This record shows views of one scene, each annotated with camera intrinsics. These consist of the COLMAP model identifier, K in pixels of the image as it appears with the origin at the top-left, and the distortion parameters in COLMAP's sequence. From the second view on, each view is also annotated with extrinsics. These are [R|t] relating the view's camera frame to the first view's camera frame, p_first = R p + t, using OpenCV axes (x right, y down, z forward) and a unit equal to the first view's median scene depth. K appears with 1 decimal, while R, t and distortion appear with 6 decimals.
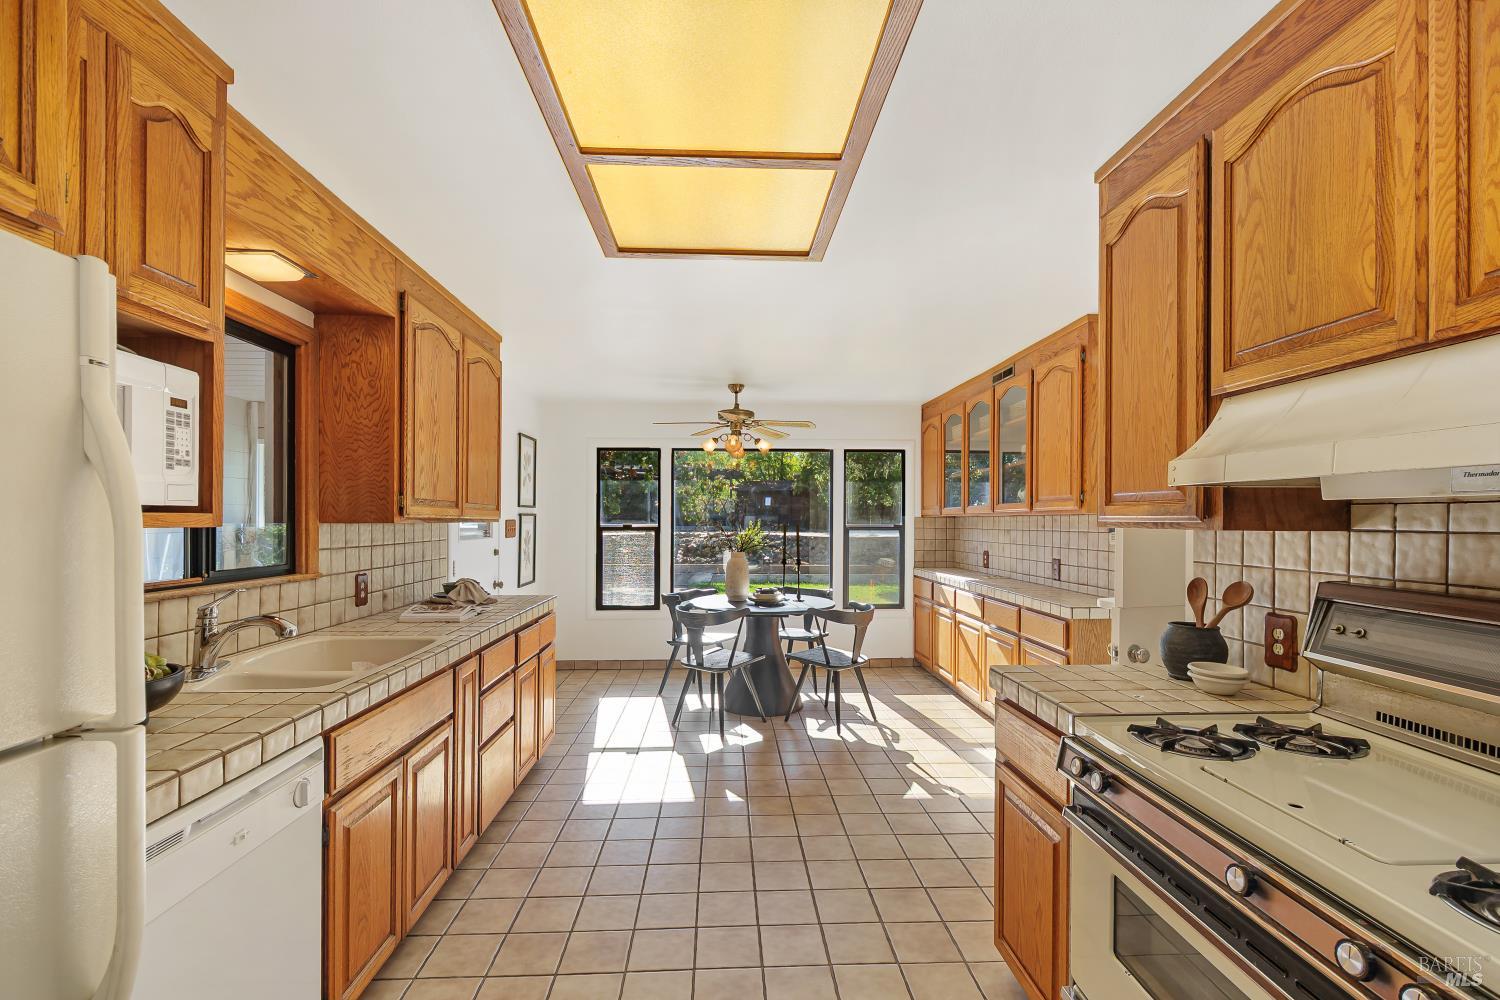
lens RADIAL K [[668.8, 0, 744.6], [0, 668.8, 510.8], [0, 0, 1]] dist [-0.001937, -0.001242]
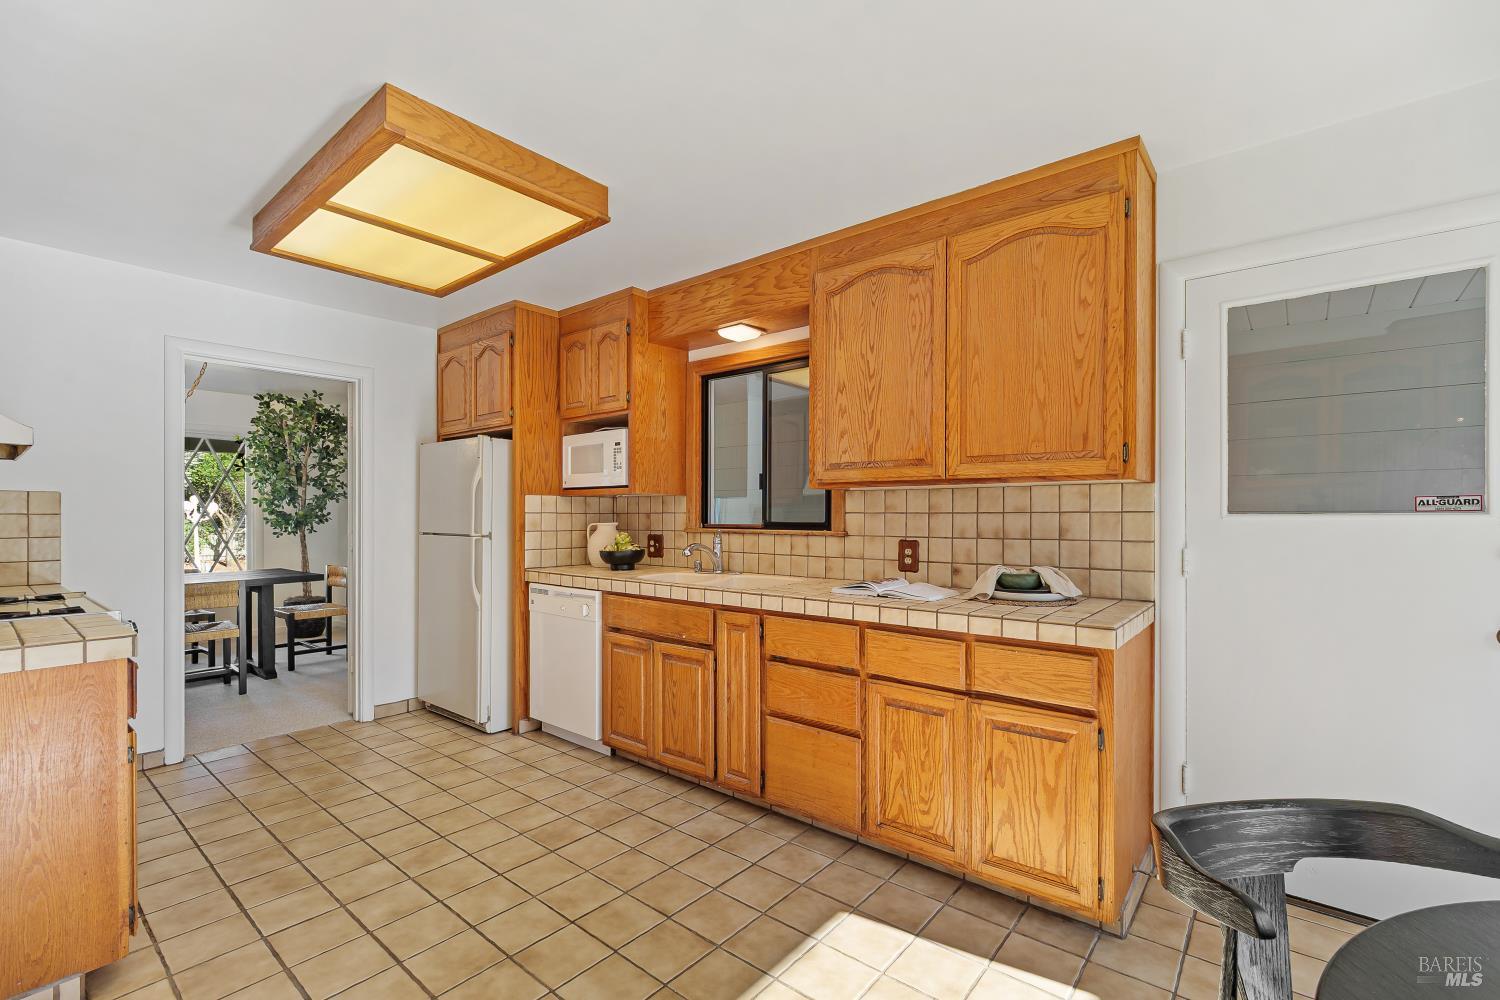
lens RADIAL K [[668.8, 0, 749.2], [0, 668.8, 511.9], [0, 0, 1]] dist [-0.001937, -0.001242]
pose [[-0.673248, -0.006479, -0.739389, 0.405978], [0.007657, 0.999847, -0.015734, 0.082268], [0.739377, -0.016255, -0.673095, 1.863234]]
